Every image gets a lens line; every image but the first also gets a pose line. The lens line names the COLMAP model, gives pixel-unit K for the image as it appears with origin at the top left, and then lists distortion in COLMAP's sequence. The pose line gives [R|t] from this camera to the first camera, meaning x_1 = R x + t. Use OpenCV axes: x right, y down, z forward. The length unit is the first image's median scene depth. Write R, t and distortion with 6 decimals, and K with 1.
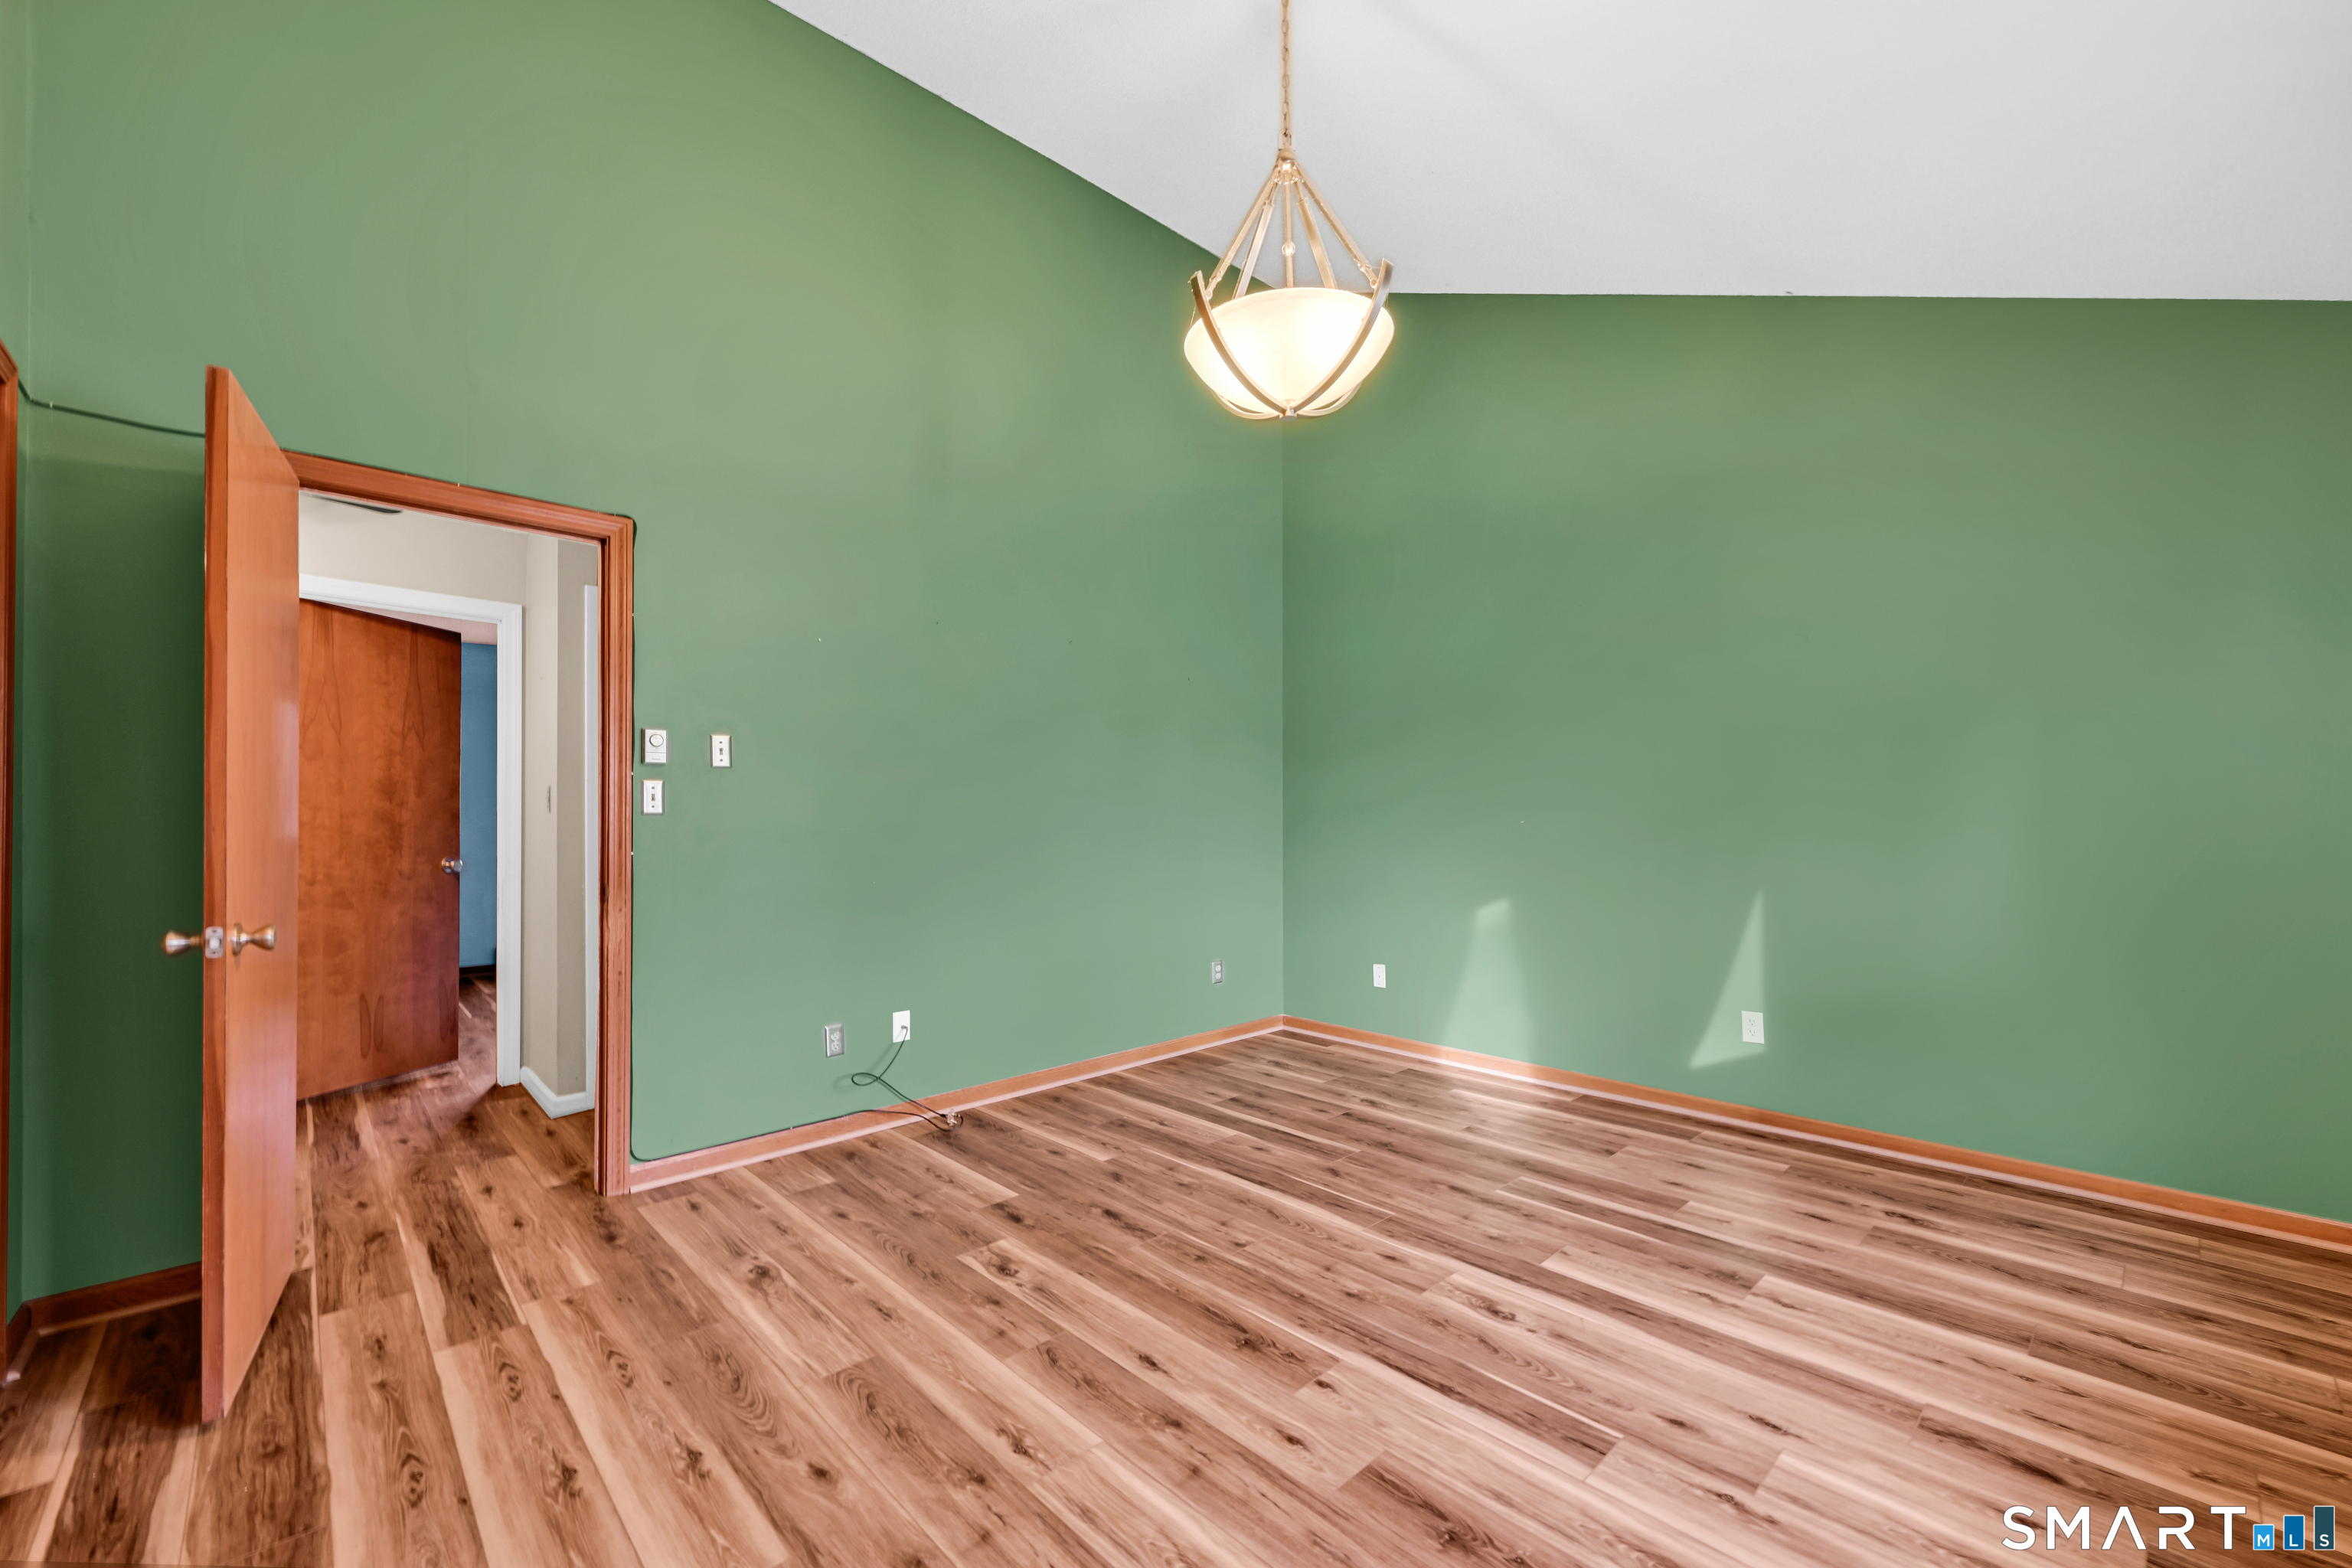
lens RADIAL K [[942.2, 0, 1177.4], [0, 942.2, 796.2], [0, 0, 1]] dist [-0.010083, -0.000023]
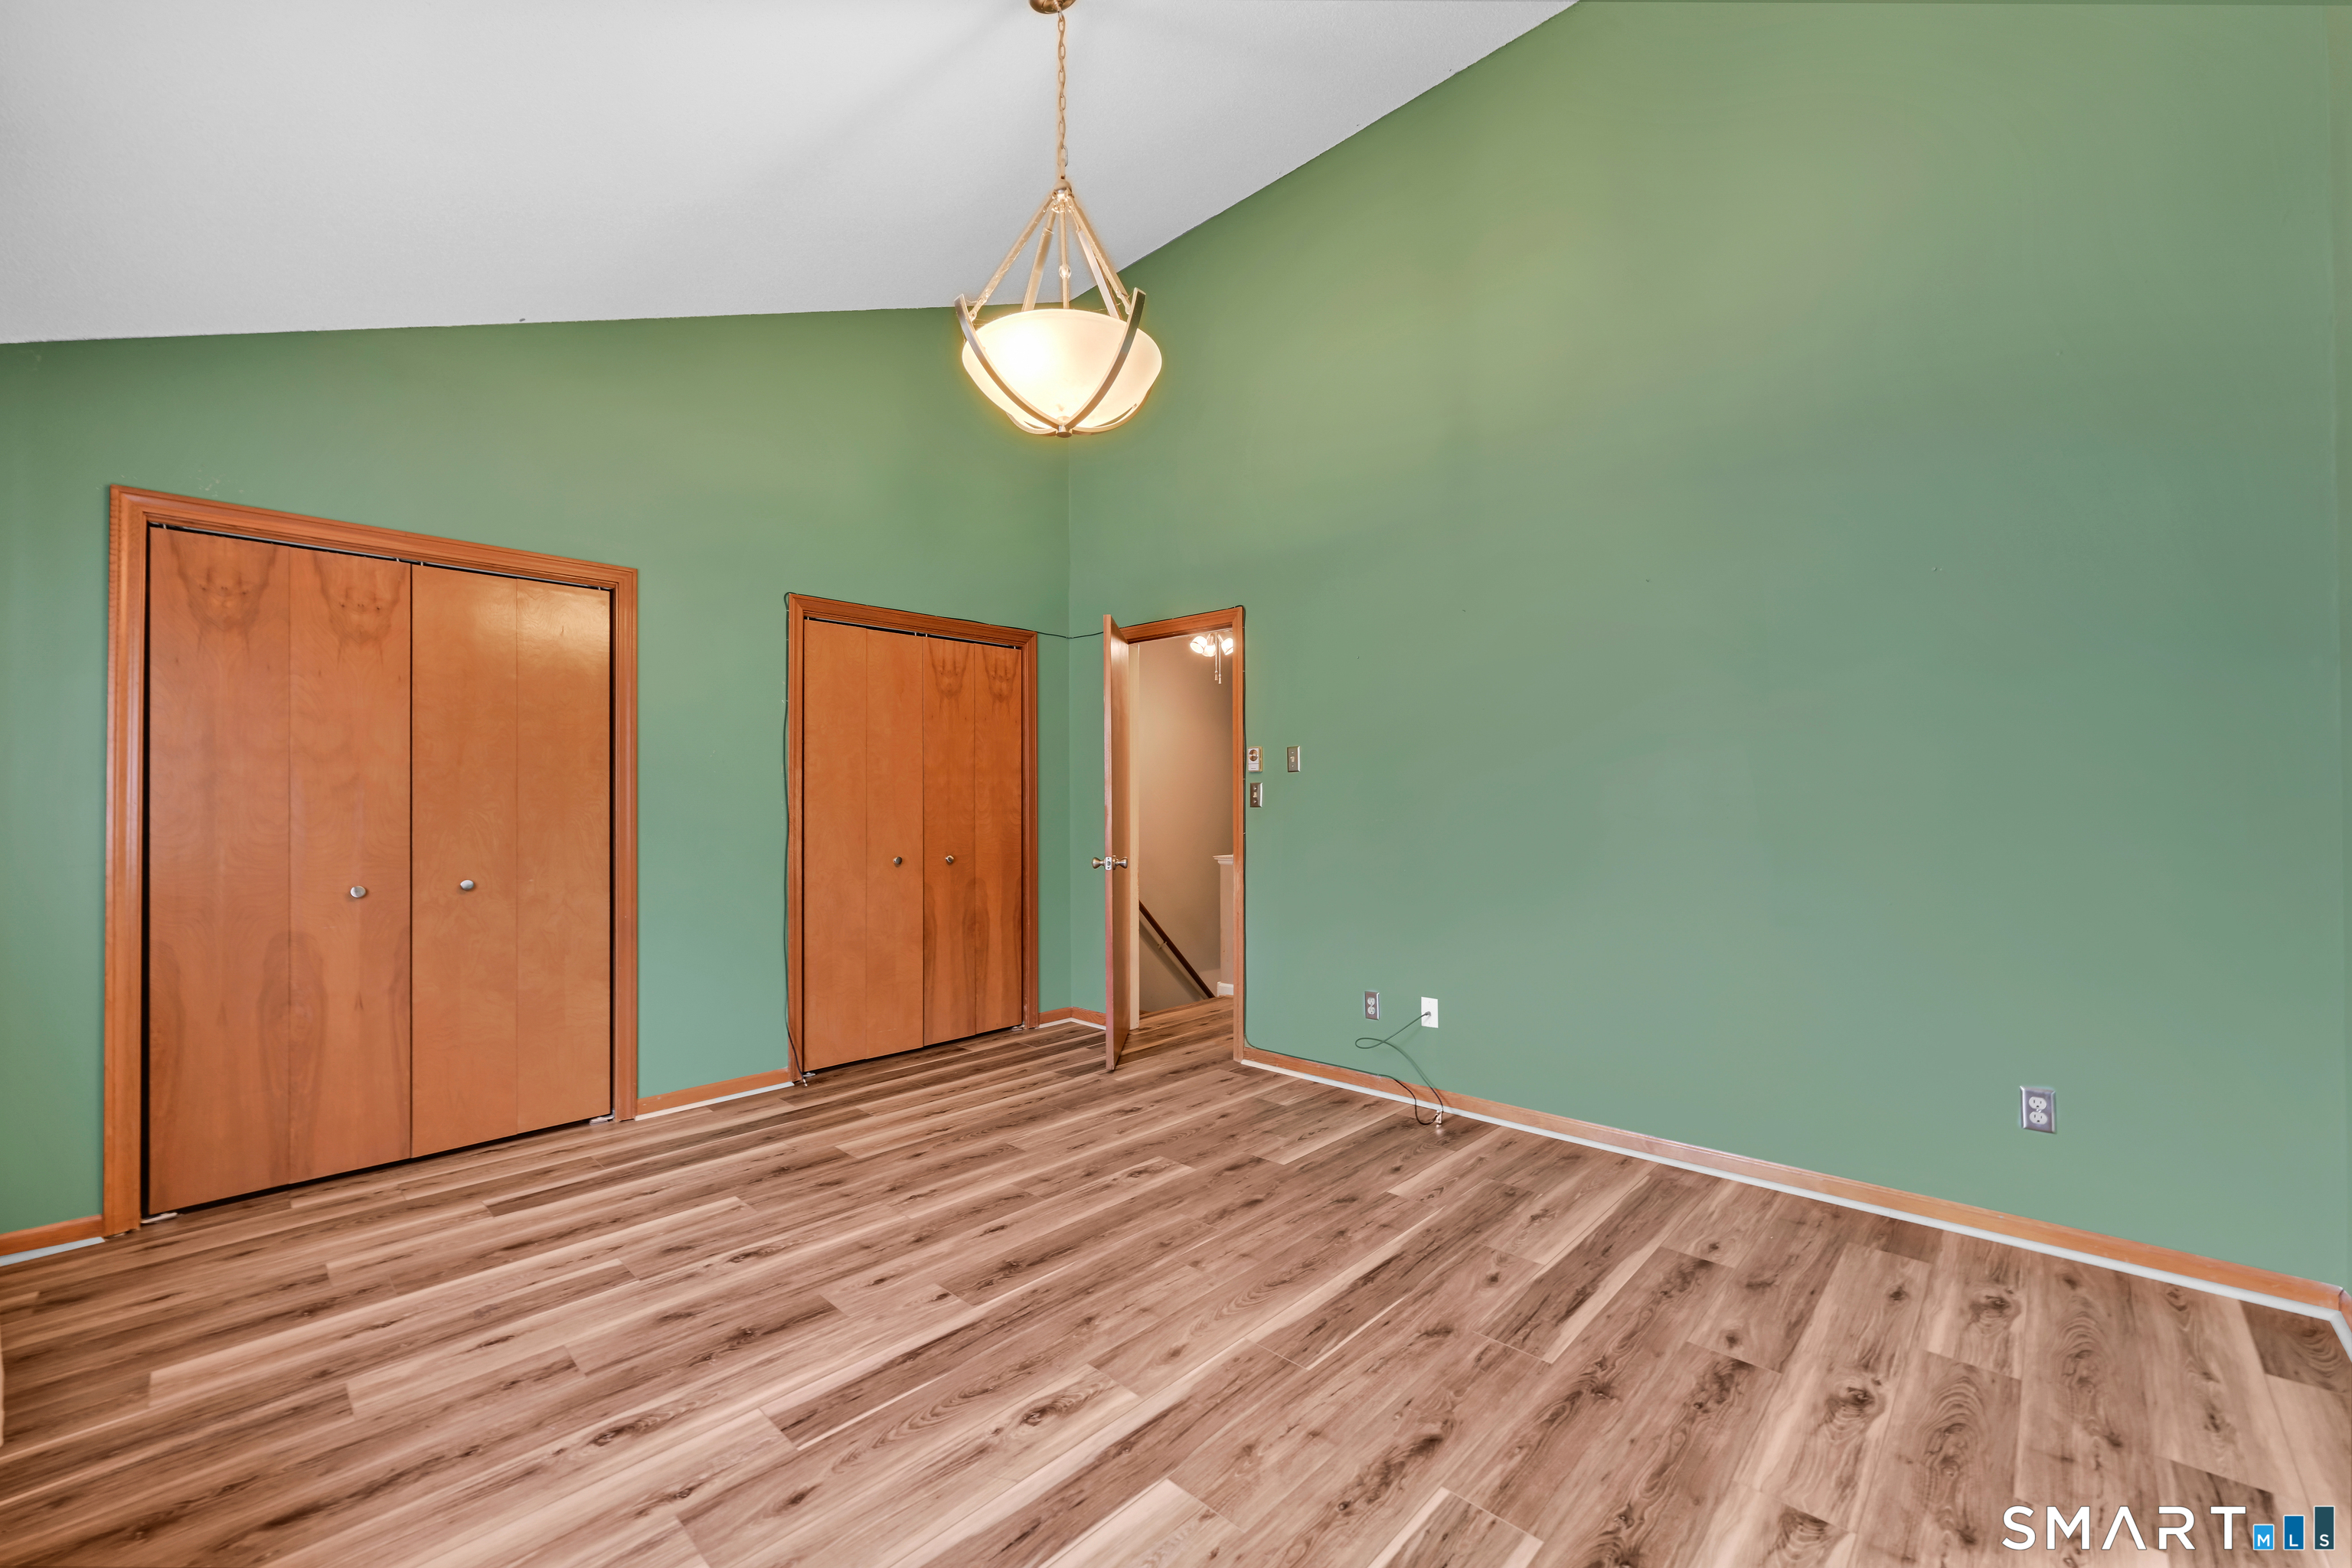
lens RADIAL K [[942.2, 0, 1178.3], [0, 942.2, 793.6], [0, 0, 1]] dist [-0.010083, -0.000023]
pose [[0.055434, -0.005010, -0.998450, 1.026767], [0.021109, 0.999770, -0.003845, -0.002407], [0.998239, -0.020863, 0.055527, 0.933959]]
